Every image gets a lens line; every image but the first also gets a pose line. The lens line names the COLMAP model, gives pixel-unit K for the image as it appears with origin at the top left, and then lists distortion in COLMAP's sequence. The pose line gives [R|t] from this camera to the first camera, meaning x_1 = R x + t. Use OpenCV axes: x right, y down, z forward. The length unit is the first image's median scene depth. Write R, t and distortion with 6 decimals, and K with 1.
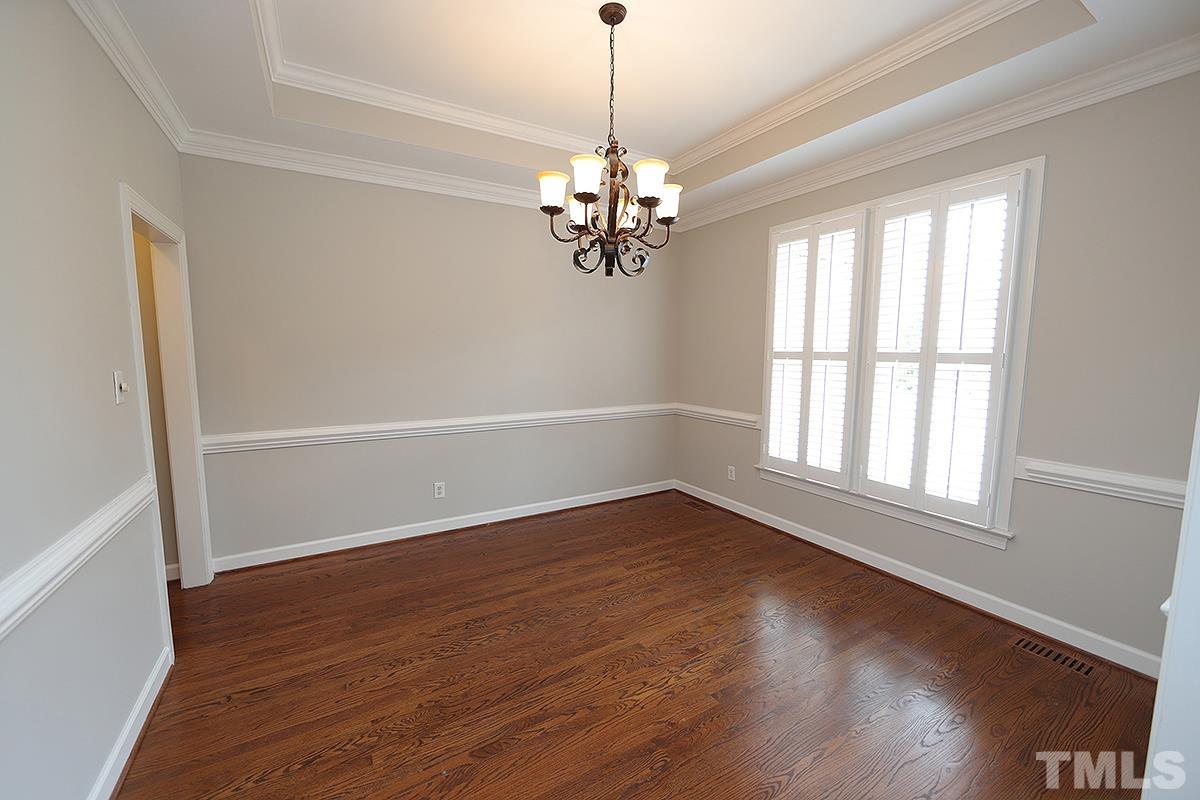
lens RADIAL K [[467.3, 0, 598.1], [0, 467.3, 400.0], [0, 0, 1]] dist [-0.011027, -0.000040]
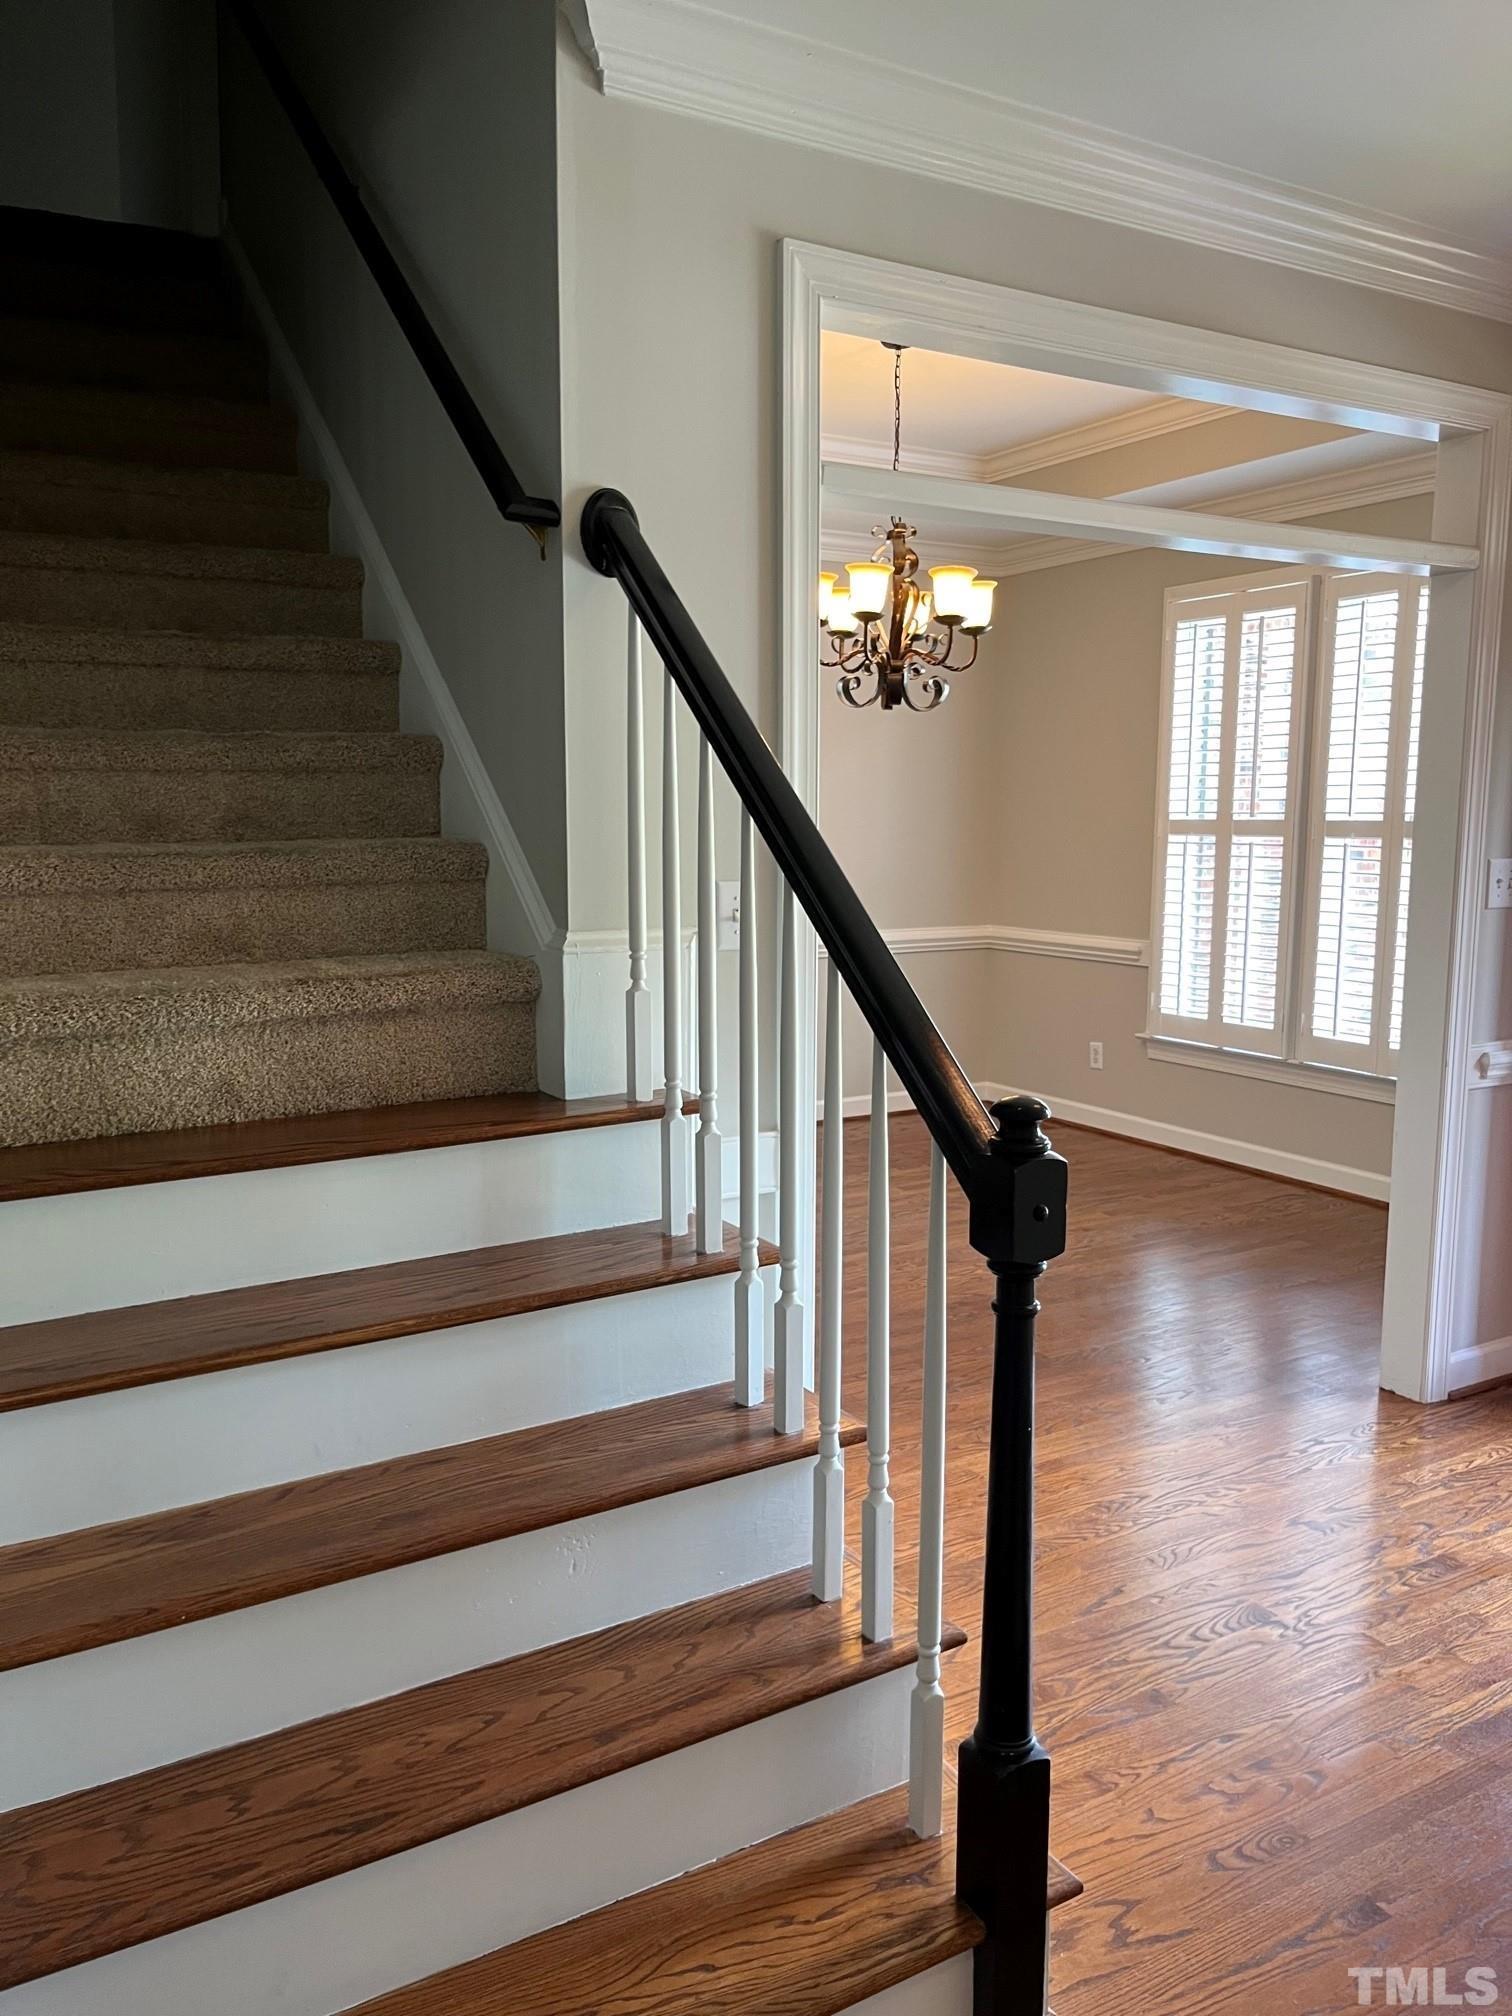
lens RADIAL K [[1510.1, 0, 766.5], [0, 1510.1, 1025.4], [0, 0, 1]] dist [0.046467, -0.003133]
pose [[0.999936, -0.002801, 0.010963, -0.135710], [0.002451, 0.999491, 0.031816, 0.093312], [-0.011046, -0.031787, 0.999434, -0.922238]]
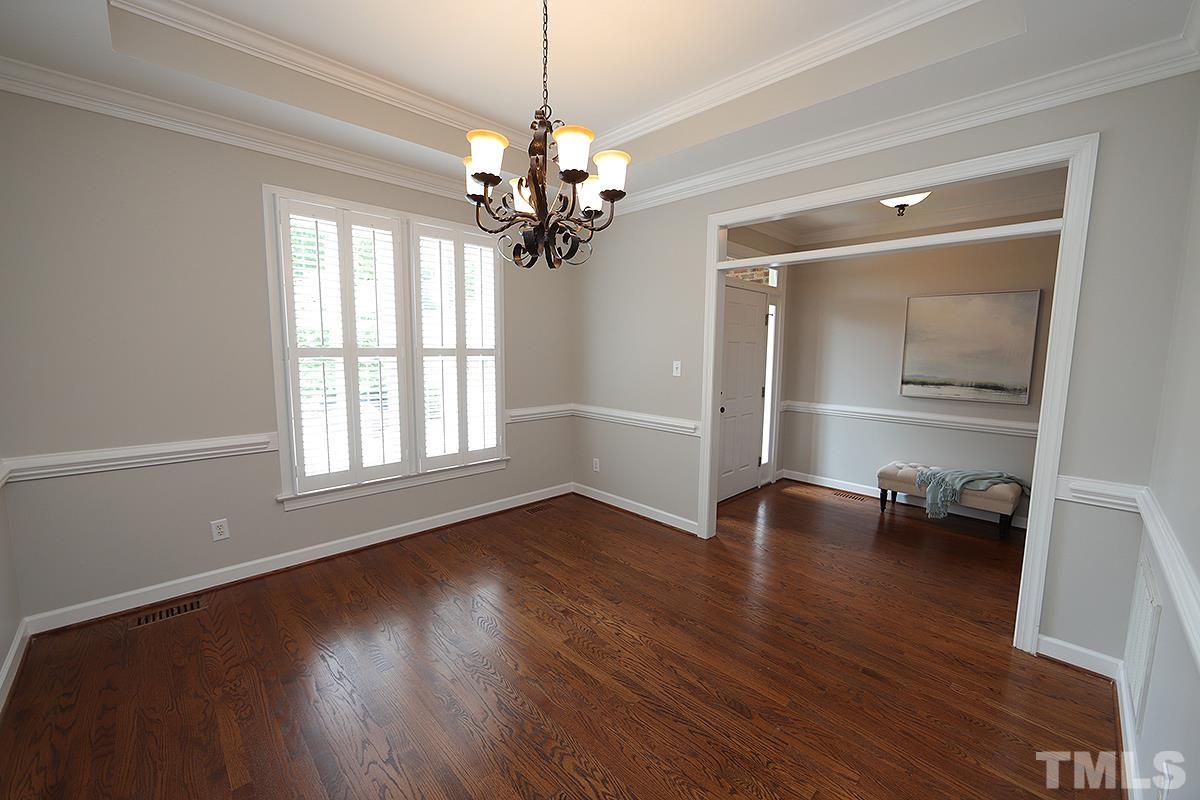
lens RADIAL K [[467.3, 0, 606.6], [0, 467.3, 402.9], [0, 0, 1]] dist [-0.011027, -0.000040]
pose [[-0.235746, -0.124243, 0.963840, -0.637537], [0.091055, 0.984607, 0.149192, -0.097839], [-0.967540, 0.122934, -0.220804, 0.809351]]
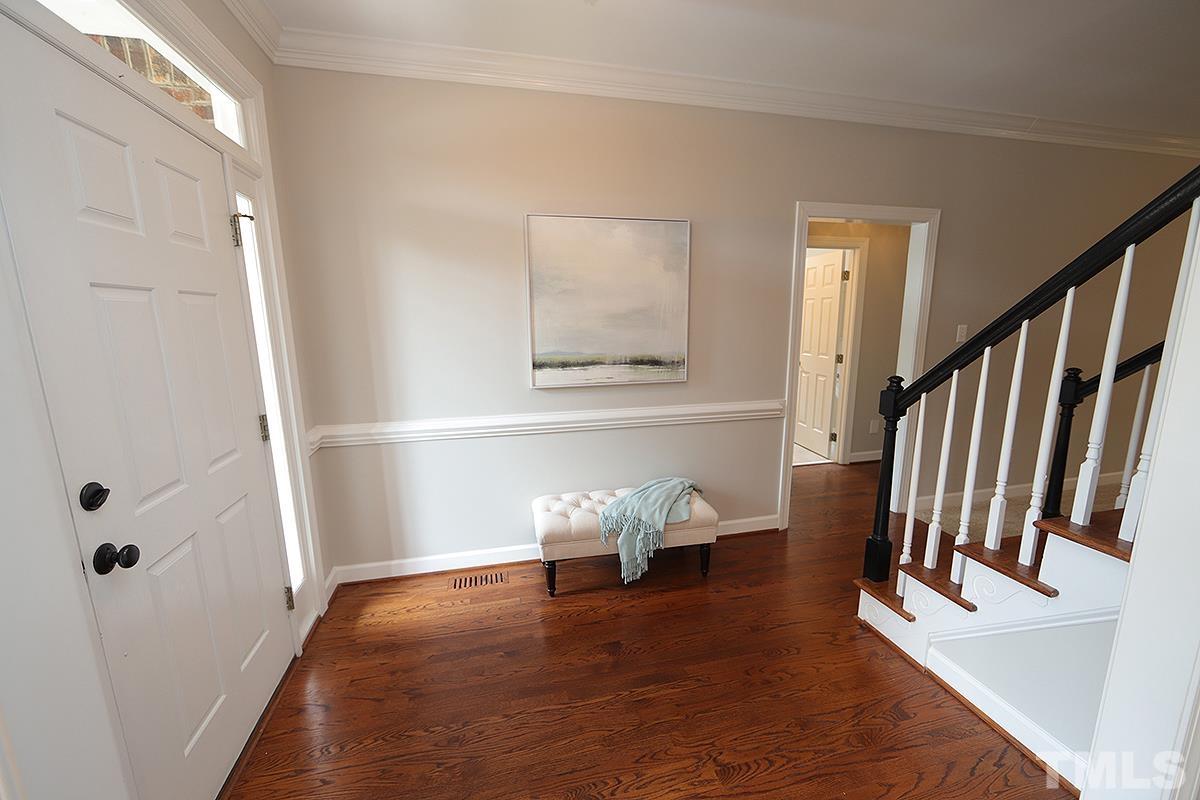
lens RADIAL K [[467.3, 0, 595.7], [0, 467.3, 402.5], [0, 0, 1]] dist [-0.011027, -0.000040]
pose [[-0.955498, -0.051584, 0.290453, 0.179392], [0.035514, 0.957318, 0.286846, -0.037240], [-0.292853, 0.284396, -0.912883, 0.357015]]
